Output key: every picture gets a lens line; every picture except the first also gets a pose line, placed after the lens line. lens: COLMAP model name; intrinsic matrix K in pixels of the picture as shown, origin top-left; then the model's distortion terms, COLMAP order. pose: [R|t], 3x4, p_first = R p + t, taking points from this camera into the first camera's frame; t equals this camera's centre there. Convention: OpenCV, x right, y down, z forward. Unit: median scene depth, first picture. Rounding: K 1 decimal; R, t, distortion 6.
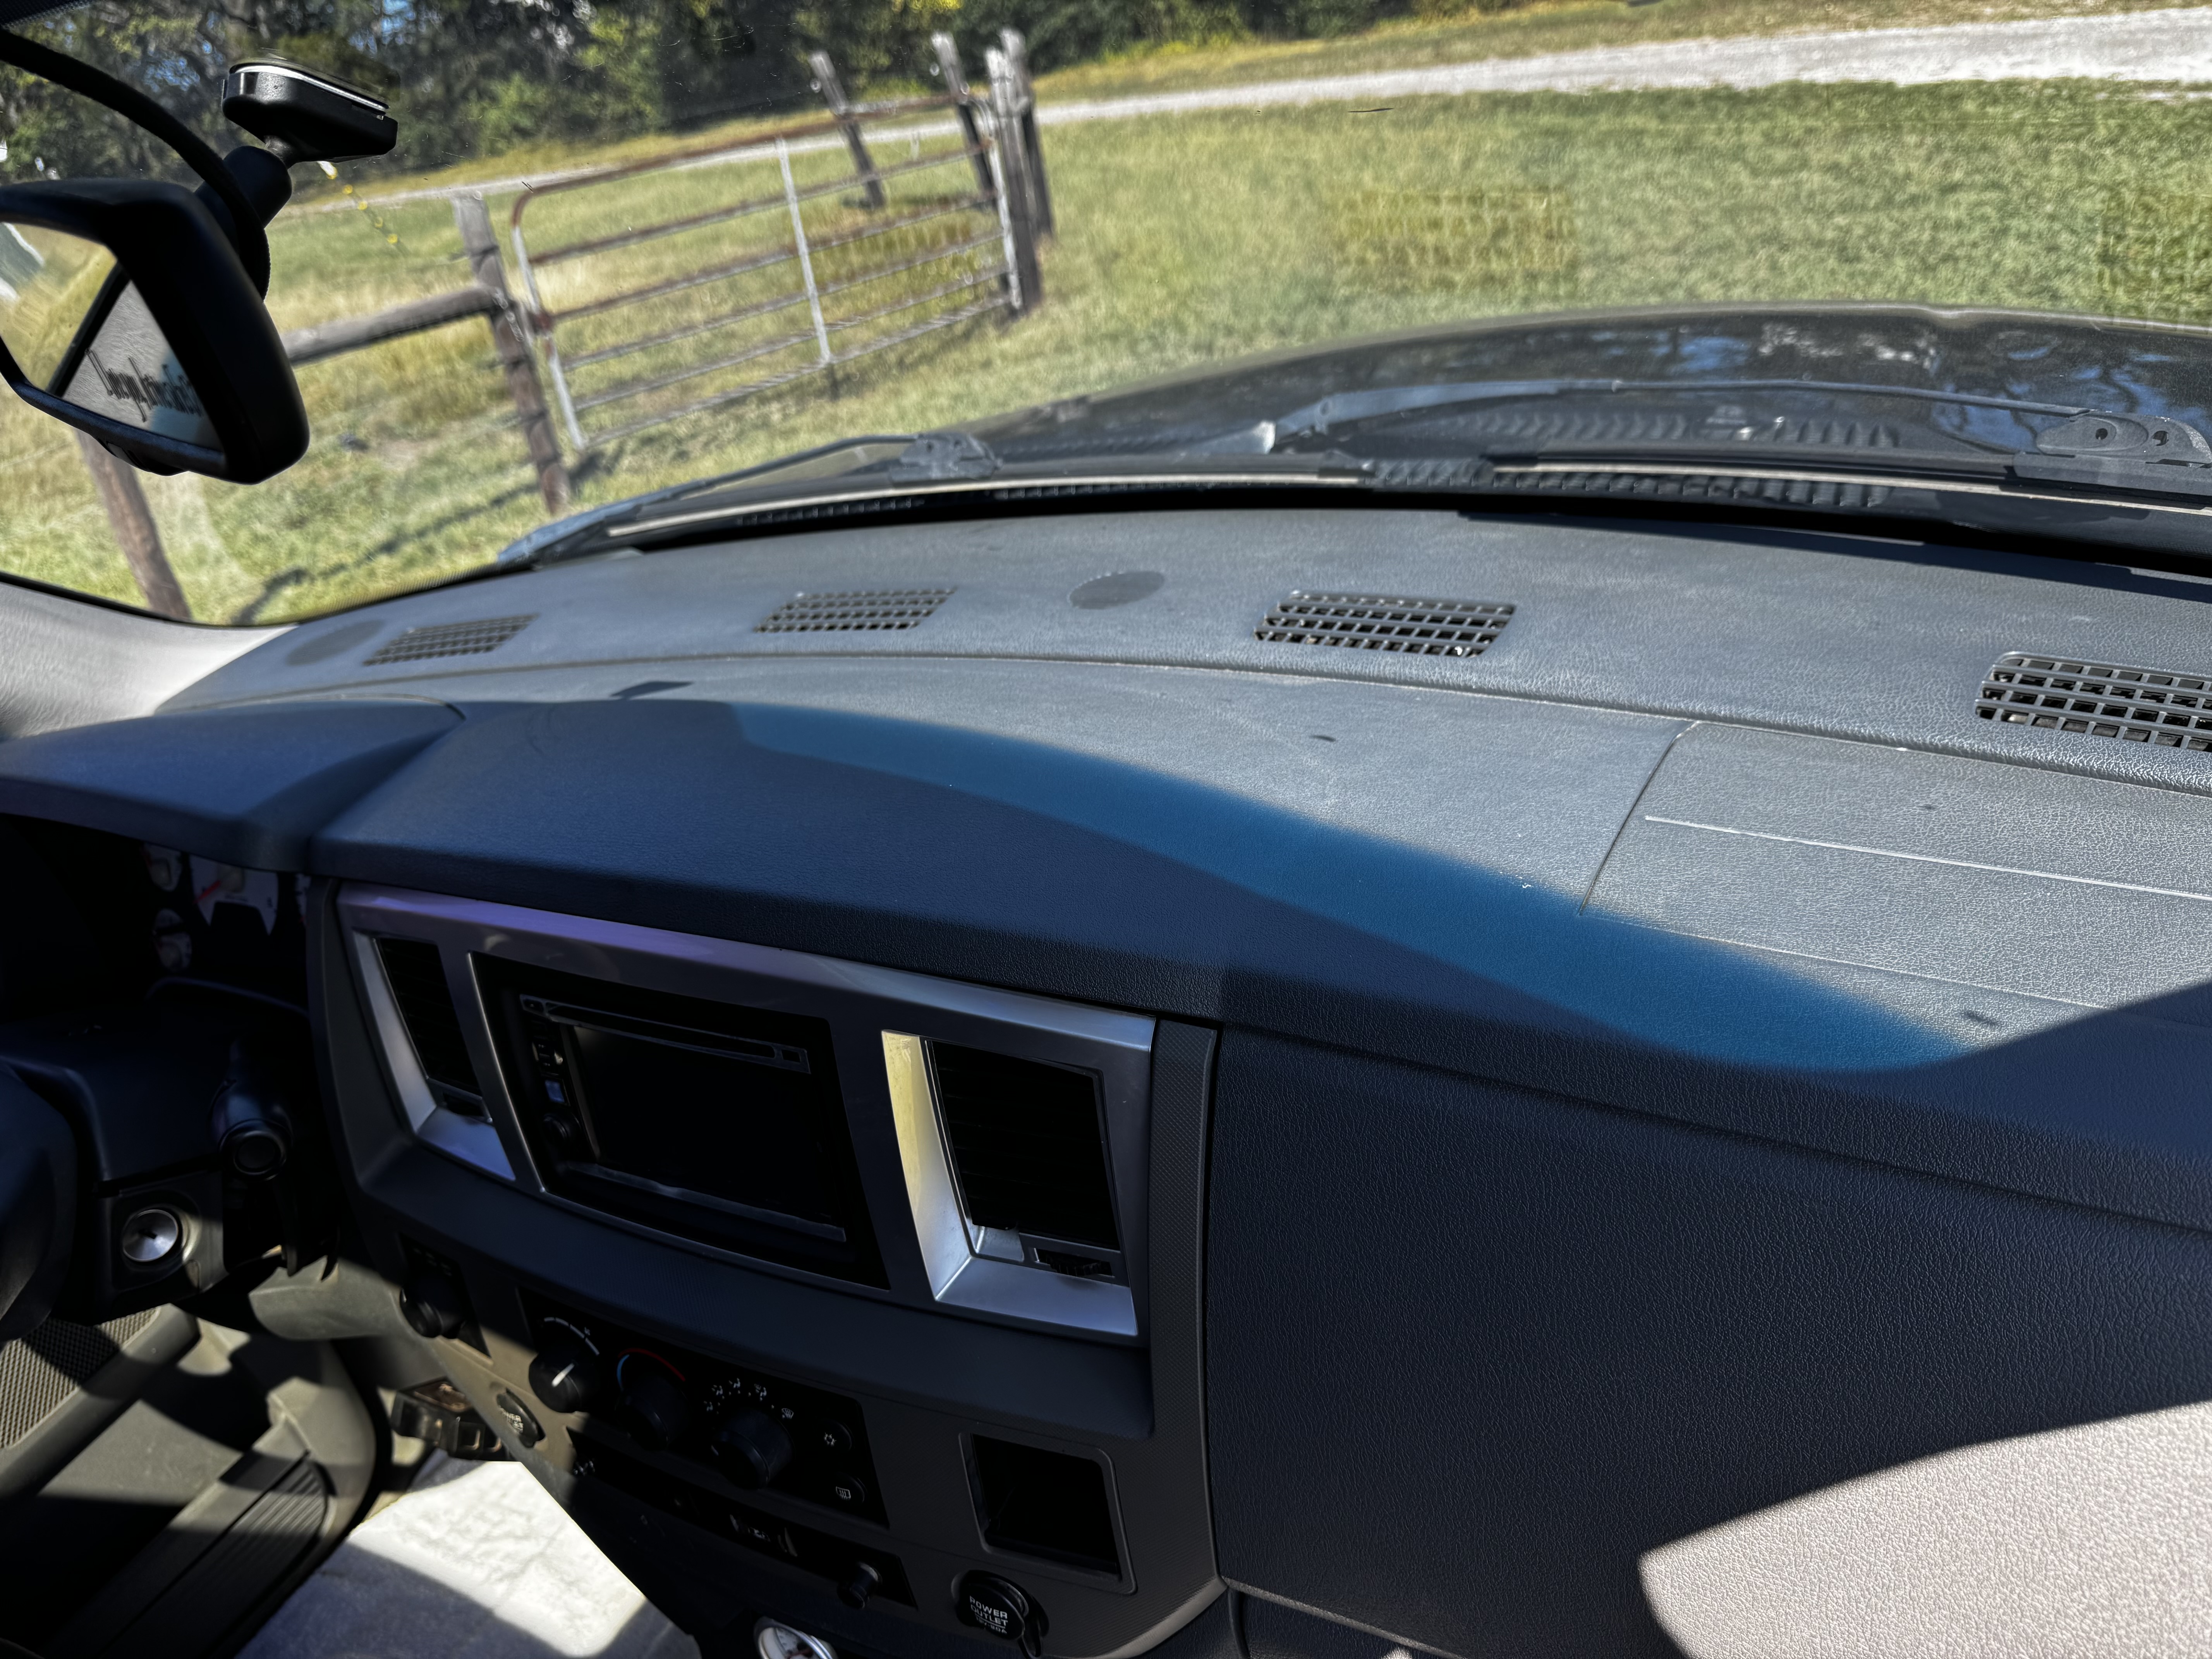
lens RADIAL K [[1706.6, 0, 1106.0], [0, 1706.6, 829.5], [0, 0, 1]] dist [-0.009640, 0.074263]
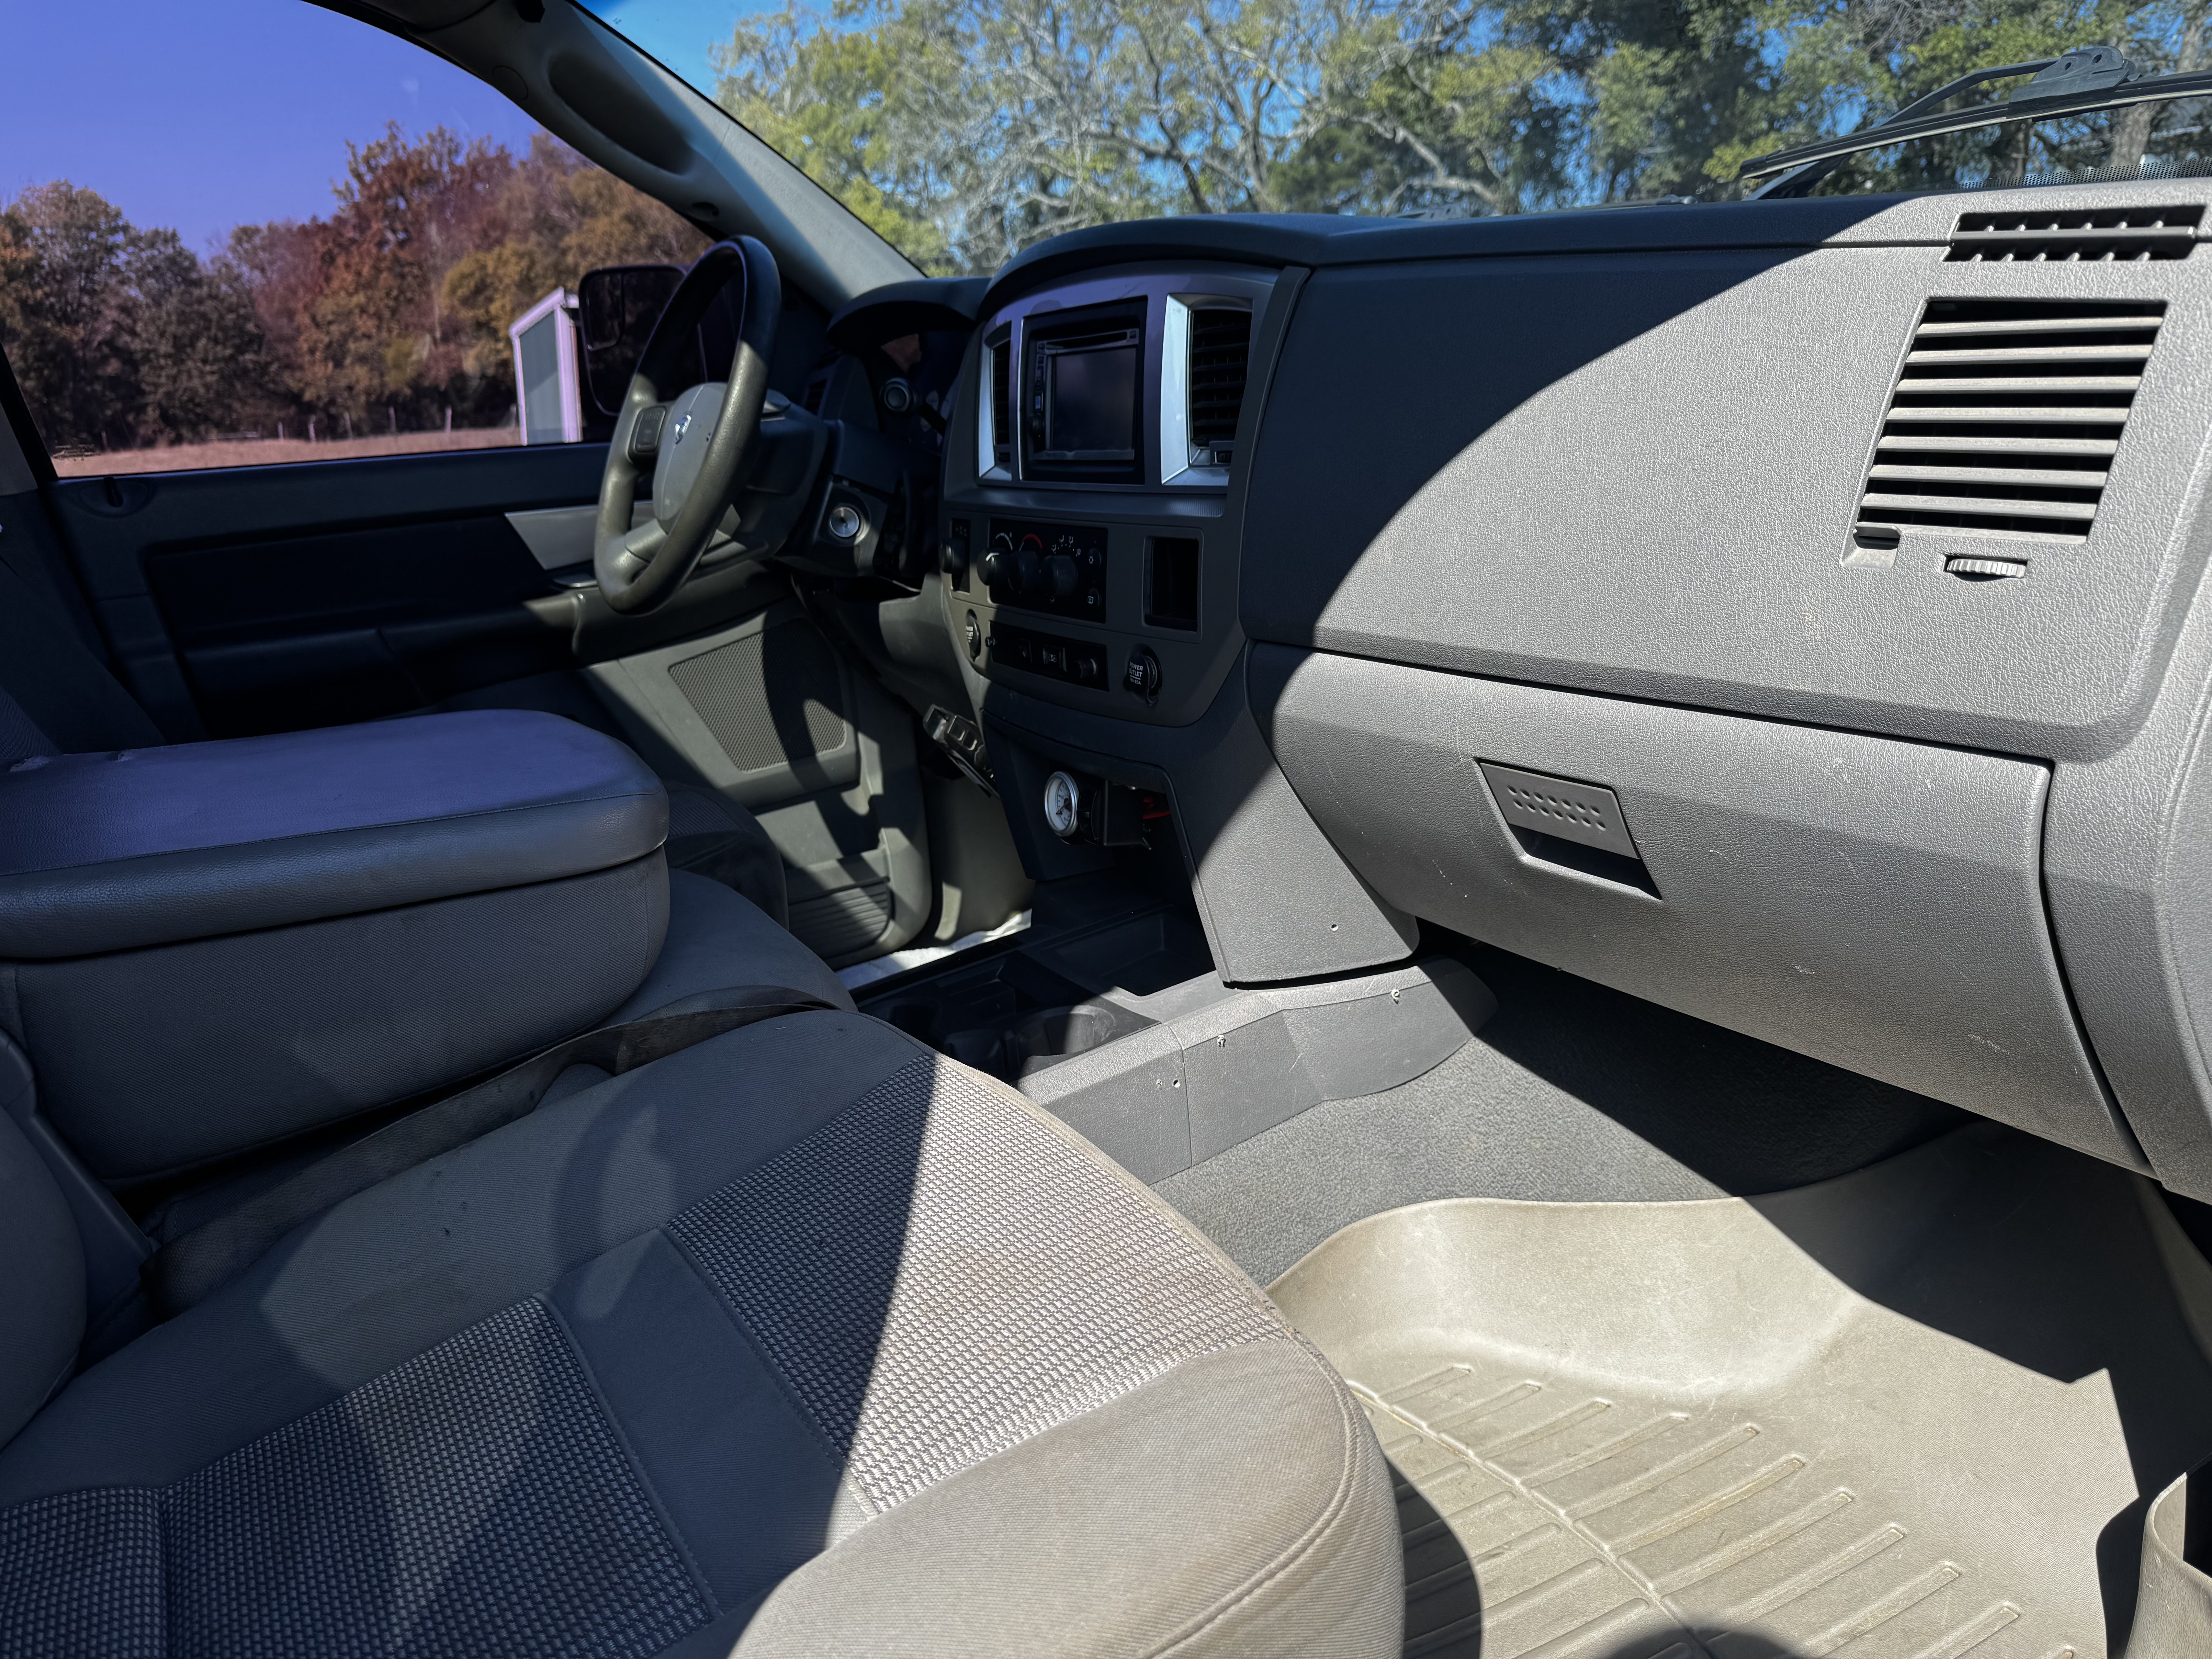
lens RADIAL K [[1706.6, 0, 1106.0], [0, 1706.6, 829.5], [0, 0, 1]] dist [-0.009640, 0.074263]
pose [[0.880269, 0.216626, -0.422137, 0.434128], [-0.255571, 0.966075, -0.037177, 0.455352], [0.399762, 0.140612, 0.905770, -0.368544]]
